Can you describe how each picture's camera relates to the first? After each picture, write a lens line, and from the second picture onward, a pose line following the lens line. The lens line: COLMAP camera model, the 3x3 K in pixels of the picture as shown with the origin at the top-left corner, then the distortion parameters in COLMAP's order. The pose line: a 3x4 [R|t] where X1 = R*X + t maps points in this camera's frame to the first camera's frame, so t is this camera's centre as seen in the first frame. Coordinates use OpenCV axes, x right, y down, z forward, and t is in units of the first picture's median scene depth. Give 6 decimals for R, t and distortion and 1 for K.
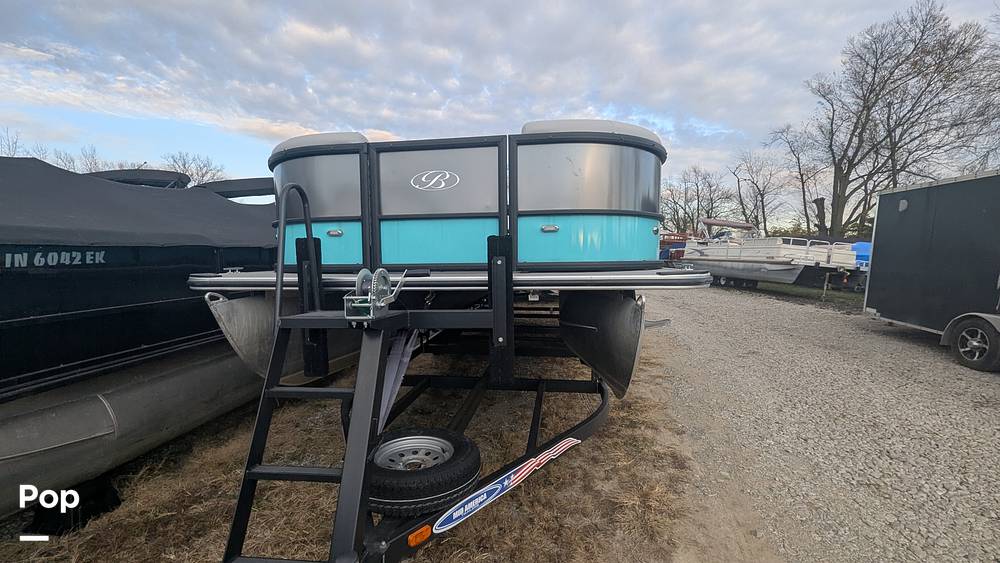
lens RADIAL K [[408.3, 0, 507.8], [0, 408.3, 286.9], [0, 0, 1]] dist [-0.001369, -0.000455]
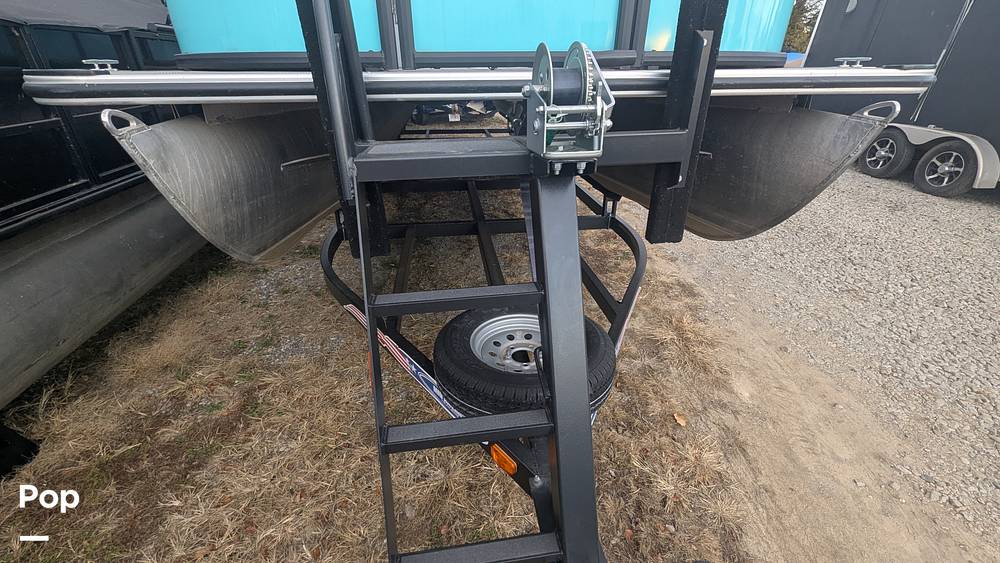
lens RADIAL K [[408.3, 0, 497.6], [0, 408.3, 285.8], [0, 0, 1]] dist [-0.001369, -0.000455]
pose [[0.967305, -0.115011, 0.226039, -0.307737], [0.014190, 0.914412, 0.404535, 0.011615], [-0.253219, -0.388101, 0.886148, 0.284560]]
